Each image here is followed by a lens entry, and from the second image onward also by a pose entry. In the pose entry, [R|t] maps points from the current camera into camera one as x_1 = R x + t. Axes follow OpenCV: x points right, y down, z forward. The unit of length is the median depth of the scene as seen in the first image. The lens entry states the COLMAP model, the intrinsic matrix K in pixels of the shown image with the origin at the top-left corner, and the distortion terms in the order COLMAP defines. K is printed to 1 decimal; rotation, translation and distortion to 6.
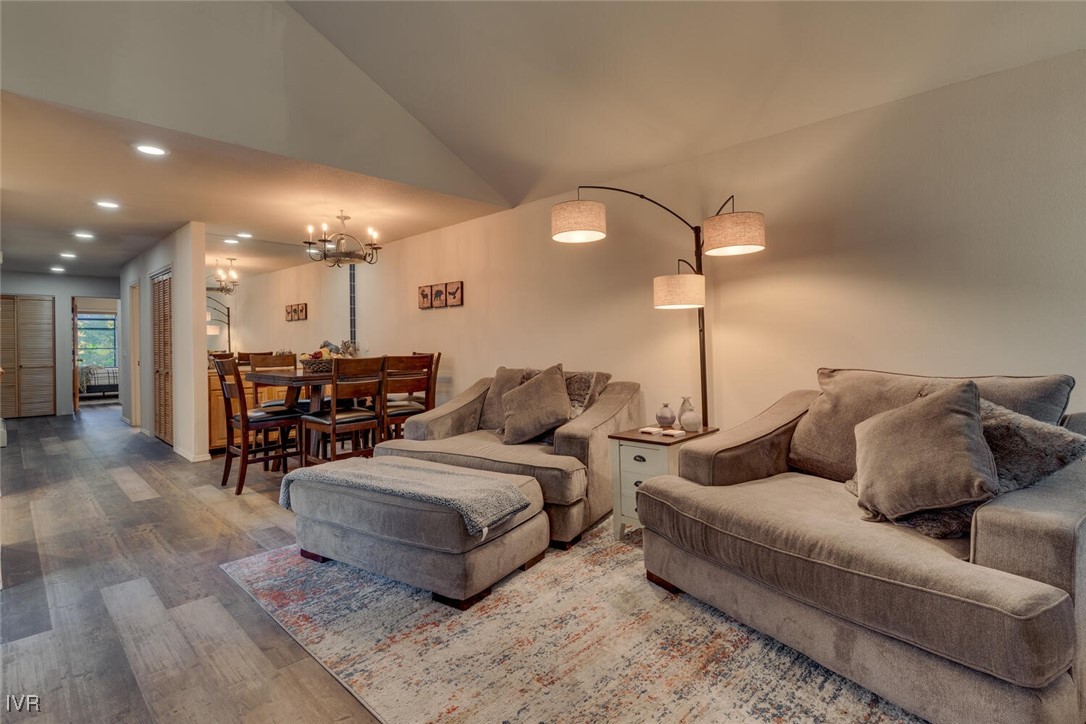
lens RADIAL K [[525.1, 0, 544.5], [0, 525.1, 353.5], [0, 0, 1]] dist [0.003189, 0.000795]
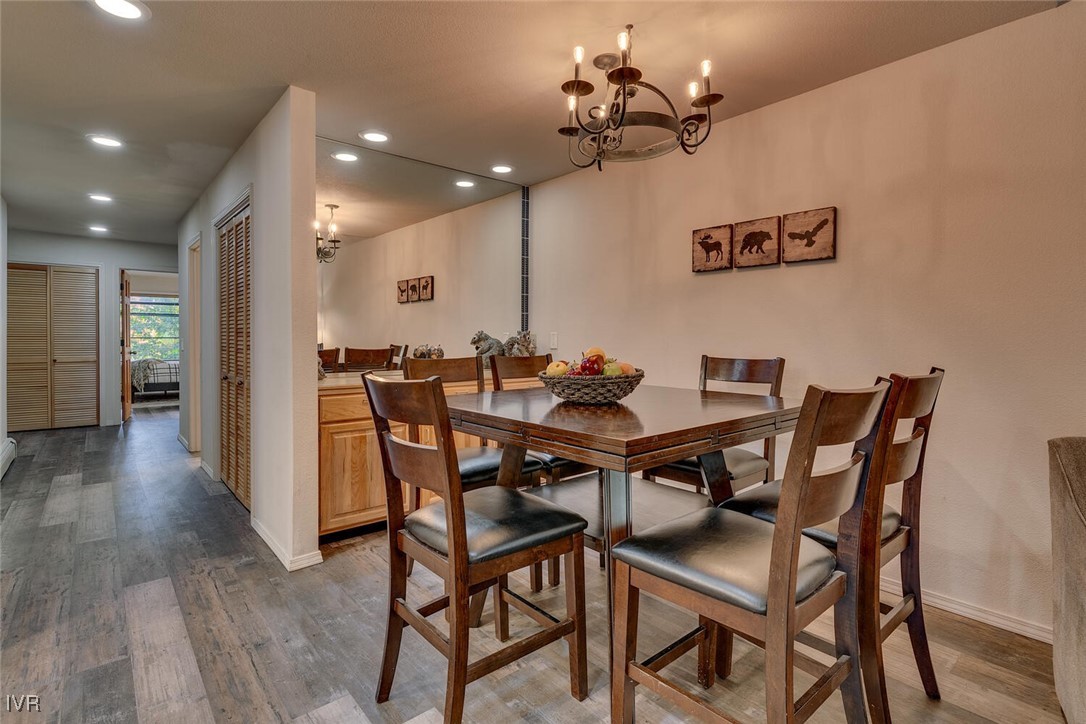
lens RADIAL K [[525.1, 0, 541.6], [0, 525.1, 354.2], [0, 0, 1]] dist [0.003189, 0.000795]
pose [[0.995469, 0.016866, -0.093582, -0.258292], [-0.015702, 0.999790, 0.013166, -0.006094], [0.093785, -0.011637, 0.995524, 0.351435]]
